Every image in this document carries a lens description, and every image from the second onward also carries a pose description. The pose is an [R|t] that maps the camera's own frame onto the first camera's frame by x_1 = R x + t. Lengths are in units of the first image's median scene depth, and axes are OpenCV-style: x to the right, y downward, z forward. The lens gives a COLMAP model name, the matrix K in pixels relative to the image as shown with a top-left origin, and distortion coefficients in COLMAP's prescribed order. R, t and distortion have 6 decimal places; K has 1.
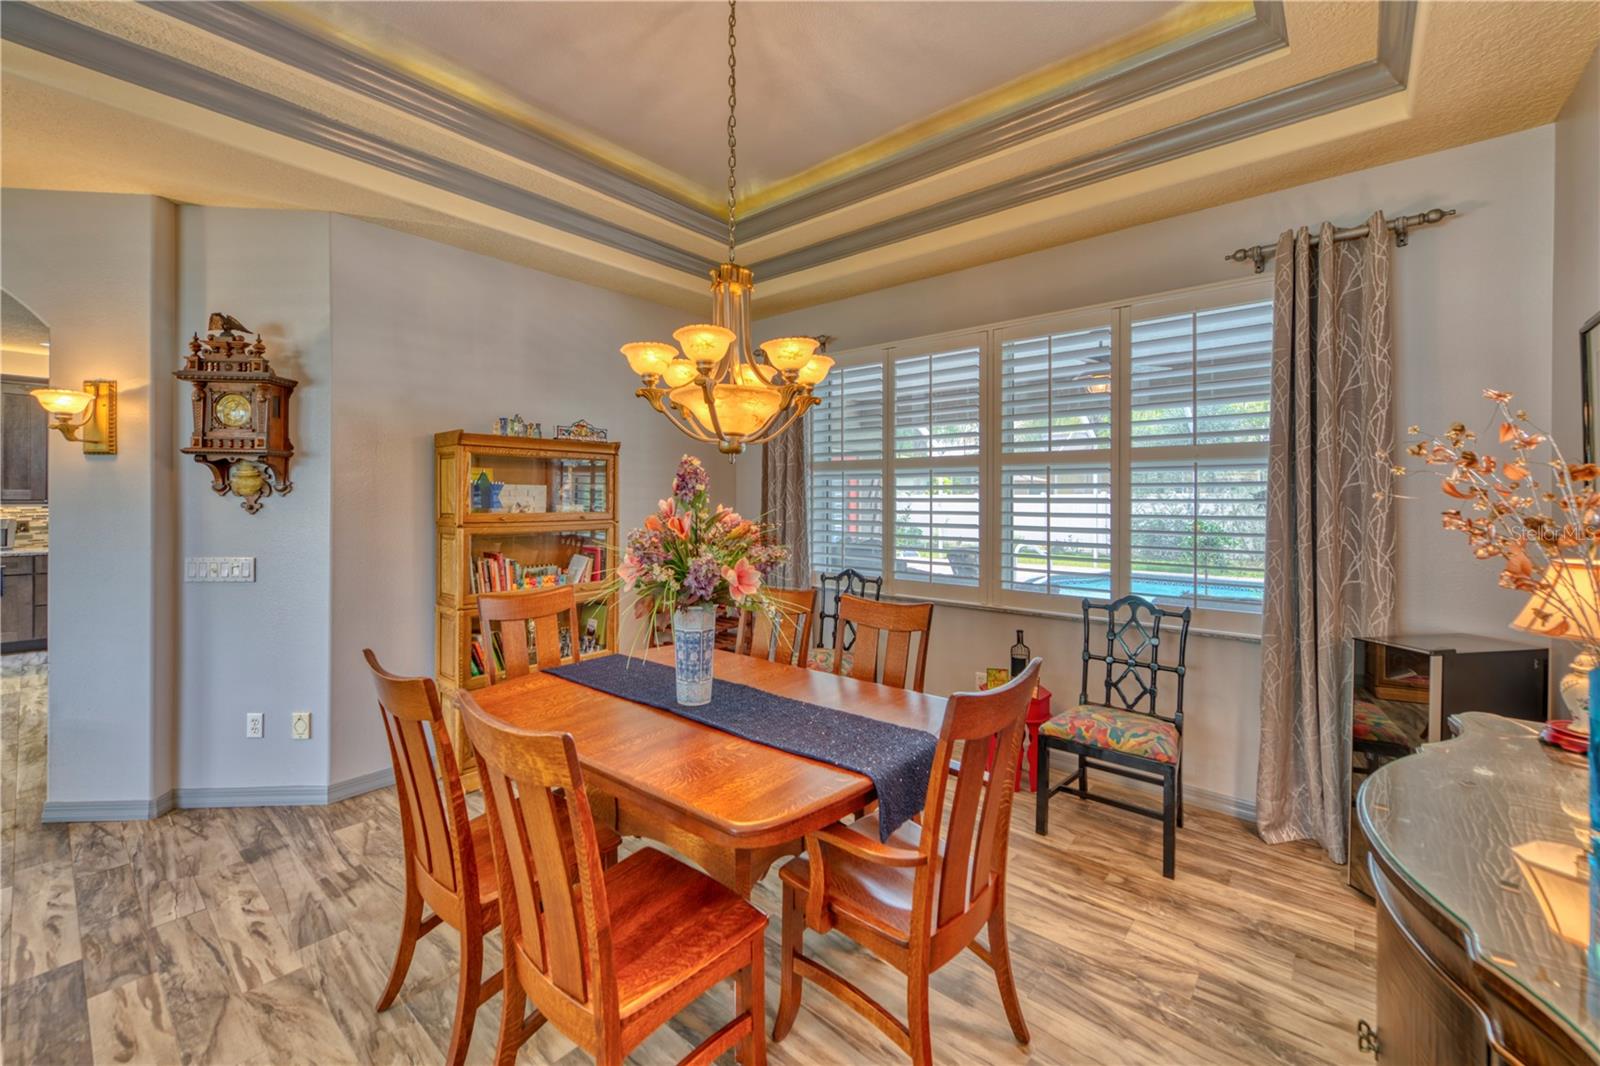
lens RADIAL K [[640.5, 0, 827.8], [0, 640.5, 498.1], [0, 0, 1]] dist [0.005161, -0.003179]
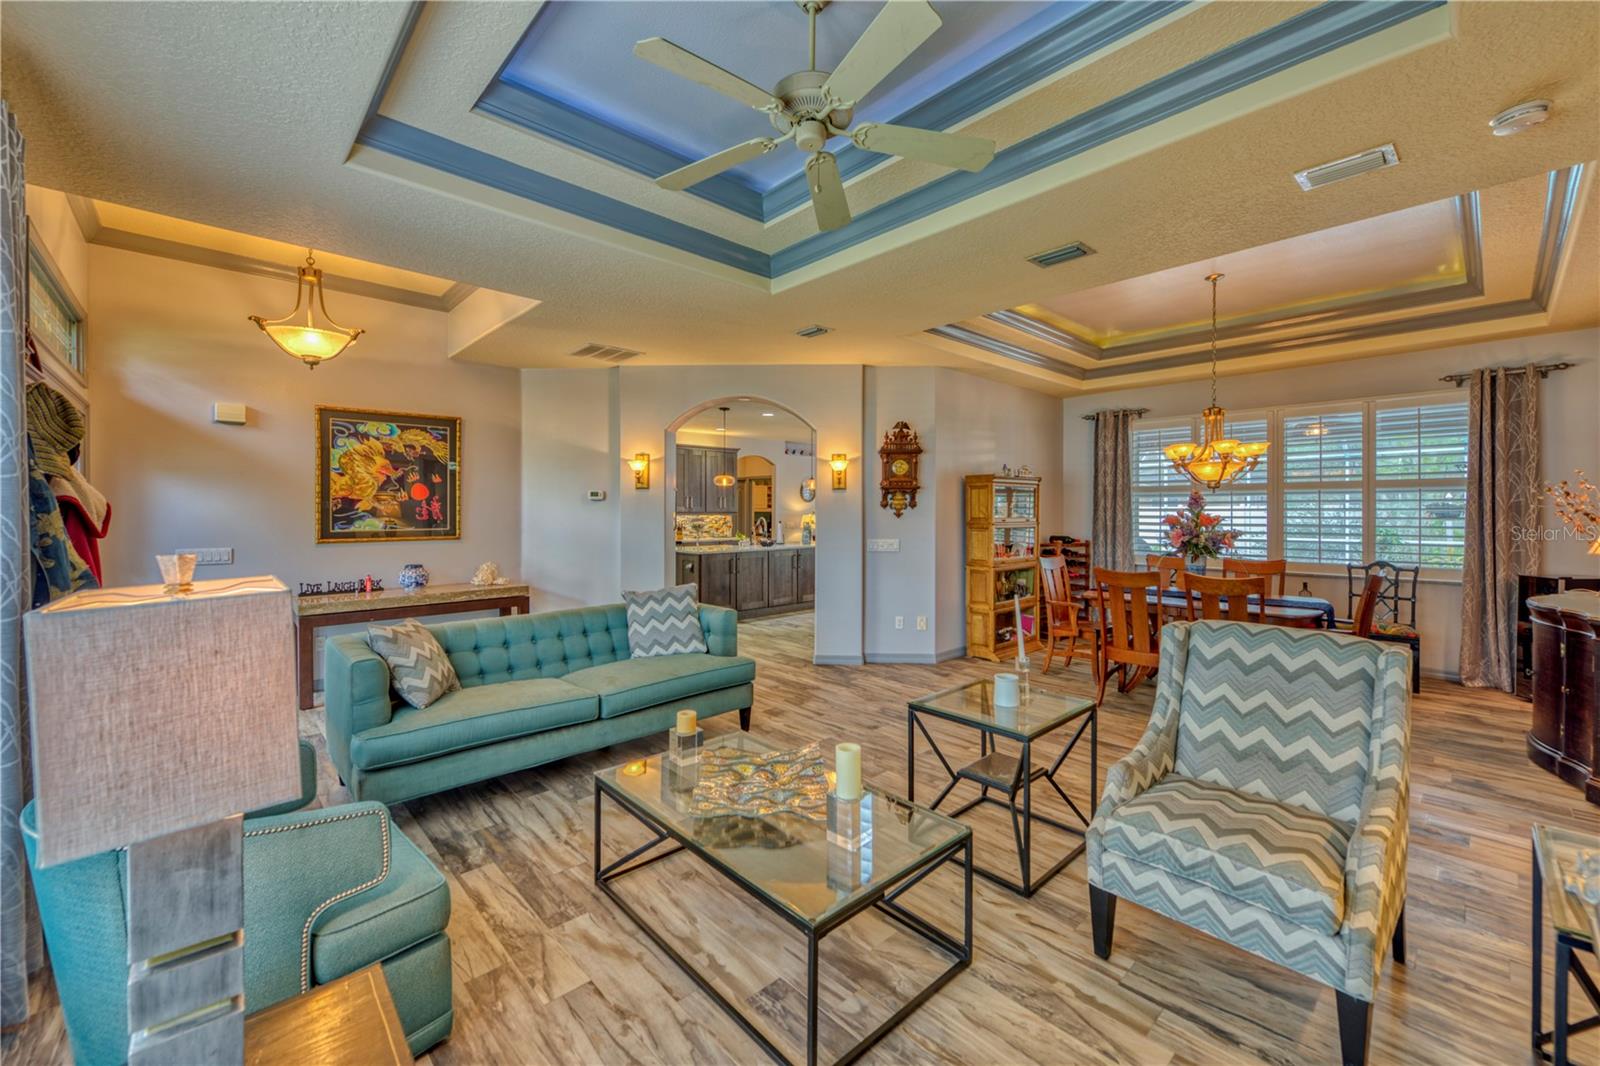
lens RADIAL K [[640.5, 0, 818.2], [0, 640.5, 511.1], [0, 0, 1]] dist [0.005161, -0.003179]
pose [[0.992705, -0.004136, -0.120497, -1.008044], [0.004495, 0.999986, 0.002710, -0.003647], [0.120485, -0.003232, 0.992710, -1.139786]]
